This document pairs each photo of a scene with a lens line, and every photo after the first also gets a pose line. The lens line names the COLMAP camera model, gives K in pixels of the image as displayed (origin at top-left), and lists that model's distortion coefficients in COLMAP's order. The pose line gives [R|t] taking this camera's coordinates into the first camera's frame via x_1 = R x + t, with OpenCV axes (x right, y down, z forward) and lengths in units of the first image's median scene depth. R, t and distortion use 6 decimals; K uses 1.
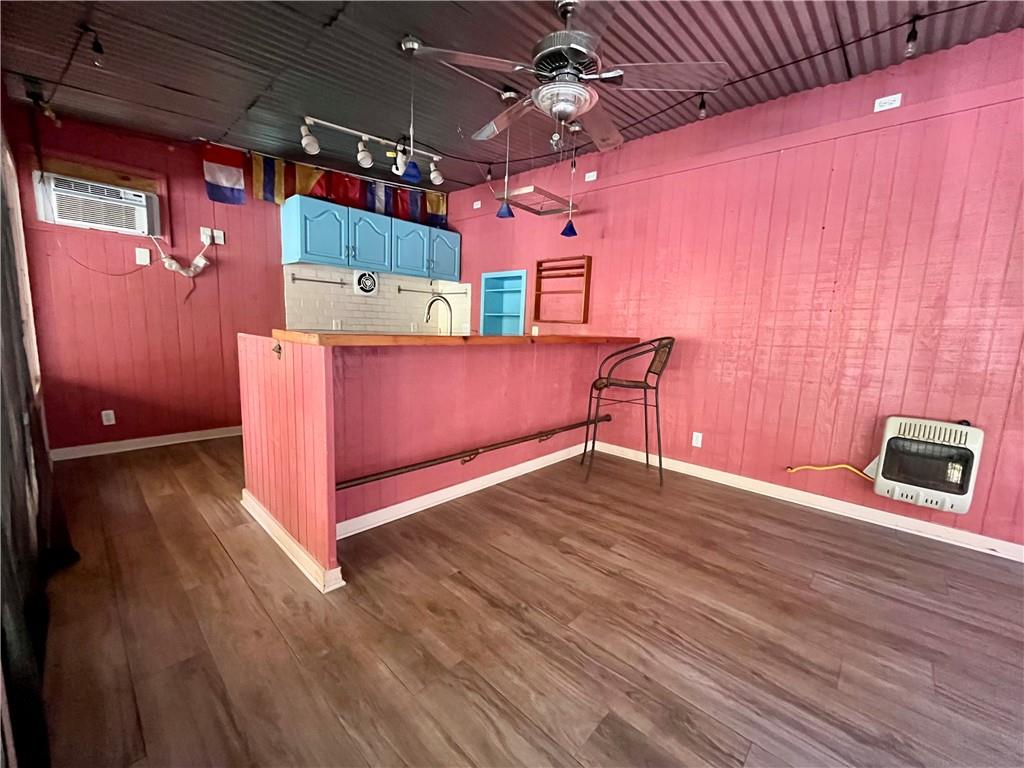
lens RADIAL K [[414.9, 0, 511.9], [0, 414.9, 384.6], [0, 0, 1]] dist [-0.002681, 0.001037]
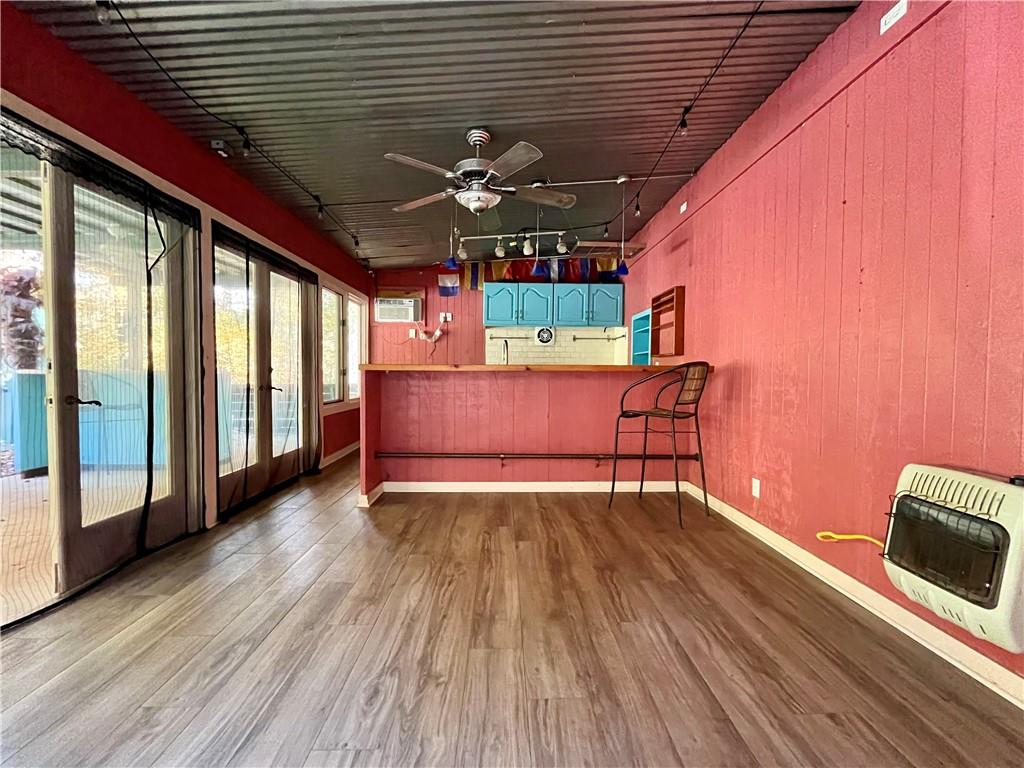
lens RADIAL K [[414.9, 0, 510.7], [0, 414.9, 385.4], [0, 0, 1]] dist [-0.002681, 0.001037]
pose [[0.695806, -0.011352, -0.718140, 0.805015], [-0.081438, 0.992180, -0.094588, 0.058485], [0.713598, 0.124299, 0.689440, 0.102851]]
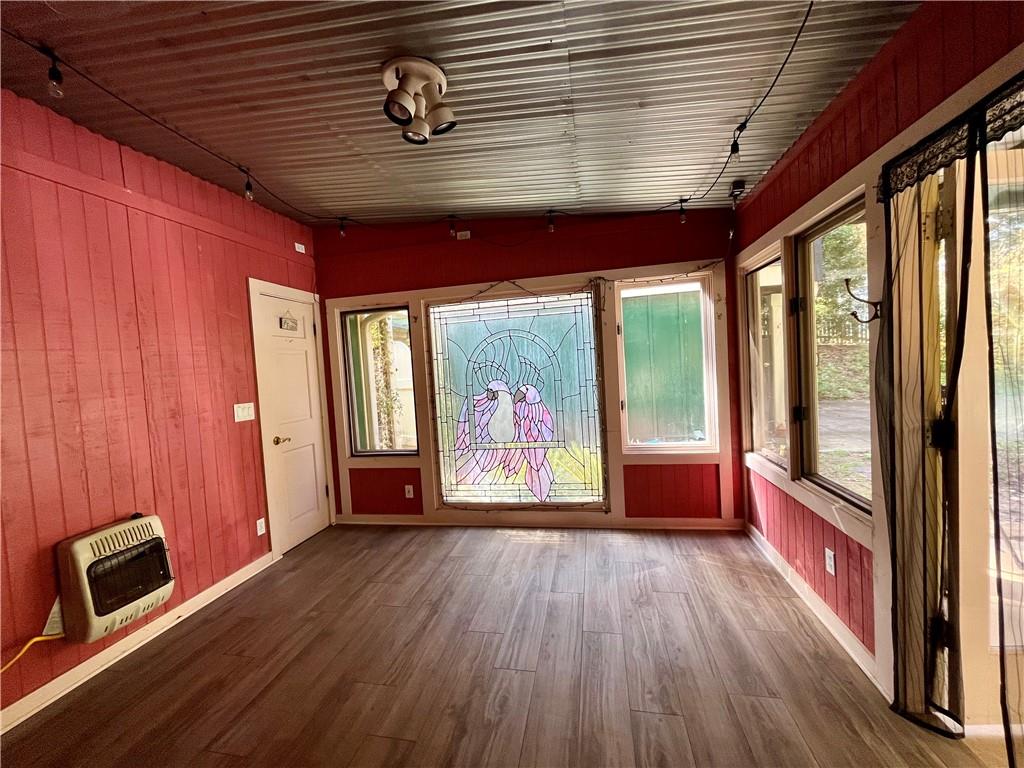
lens RADIAL K [[414.9, 0, 511.0], [0, 414.9, 381.8], [0, 0, 1]] dist [-0.002681, 0.001037]
pose [[-0.527941, -0.044344, 0.848123, -0.134190], [0.159053, 0.975804, 0.150028, -0.171483], [-0.834255, 0.214103, -0.508113, 0.552375]]
